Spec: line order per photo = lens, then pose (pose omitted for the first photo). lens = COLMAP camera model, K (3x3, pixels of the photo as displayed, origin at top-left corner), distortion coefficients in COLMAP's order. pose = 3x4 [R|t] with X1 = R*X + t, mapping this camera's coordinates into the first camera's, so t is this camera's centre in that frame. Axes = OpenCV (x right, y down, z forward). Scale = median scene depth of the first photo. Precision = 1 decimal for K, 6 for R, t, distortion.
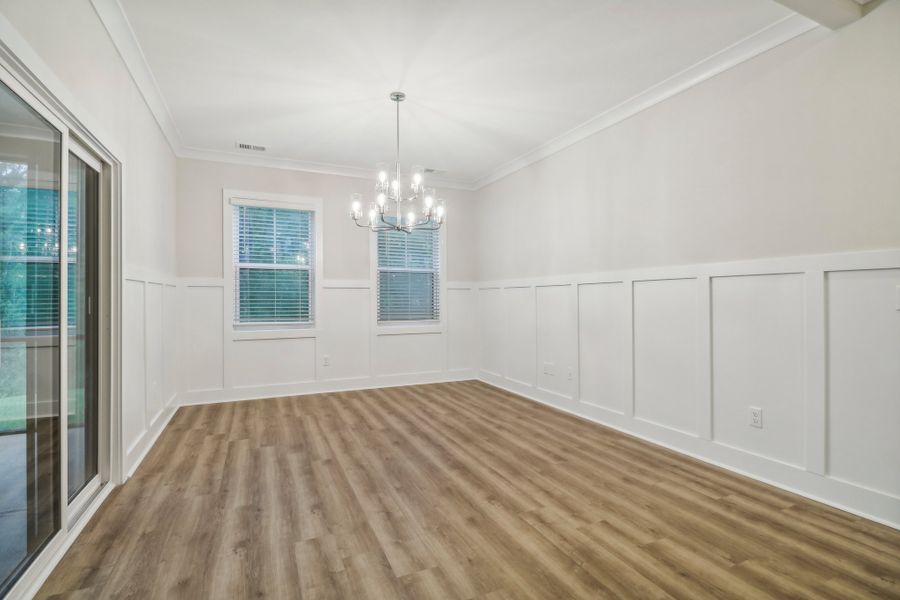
lens RADIAL K [[430.3, 0, 457.9], [0, 430.3, 292.7], [0, 0, 1]] dist [-0.007322, -0.004315]
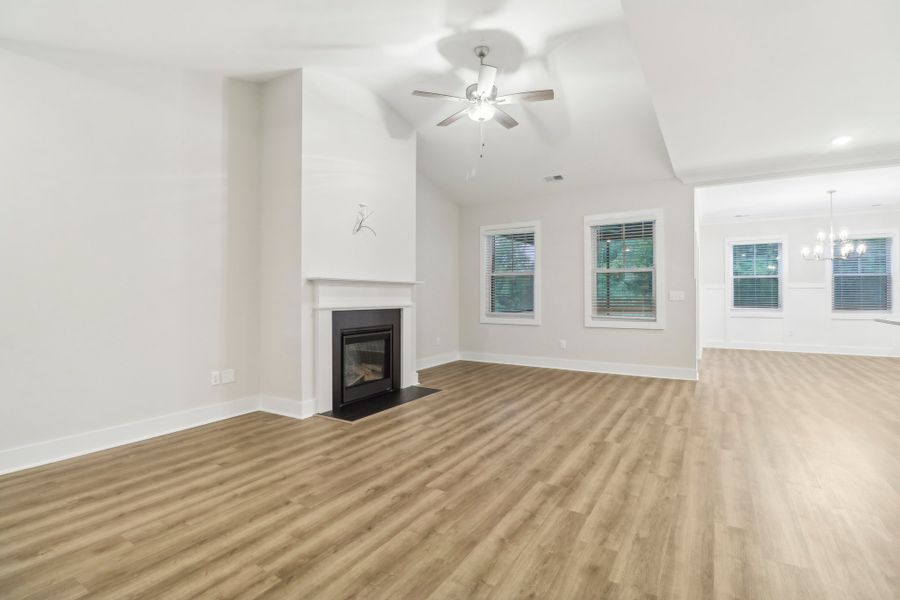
lens RADIAL K [[430.3, 0, 448.4], [0, 430.3, 290.2], [0, 0, 1]] dist [-0.007322, -0.004315]
pose [[0.556532, -0.009392, -0.830773, 0.329424], [0.008030, 0.999950, -0.005926, -0.005712], [0.830788, -0.003373, 0.556580, -1.012350]]
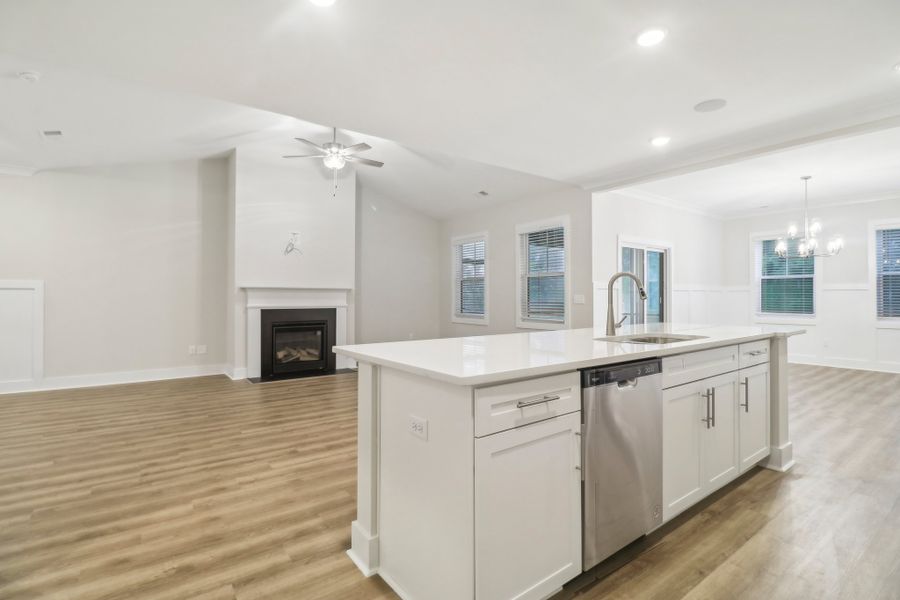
lens RADIAL K [[430.3, 0, 446.0], [0, 430.3, 298.5], [0, 0, 1]] dist [-0.007322, -0.004315]
pose [[0.198539, 0.004188, -0.980084, 0.800941], [0.009330, 0.999937, 0.006163, -0.005279], [0.980049, -0.010368, 0.198487, -0.470073]]
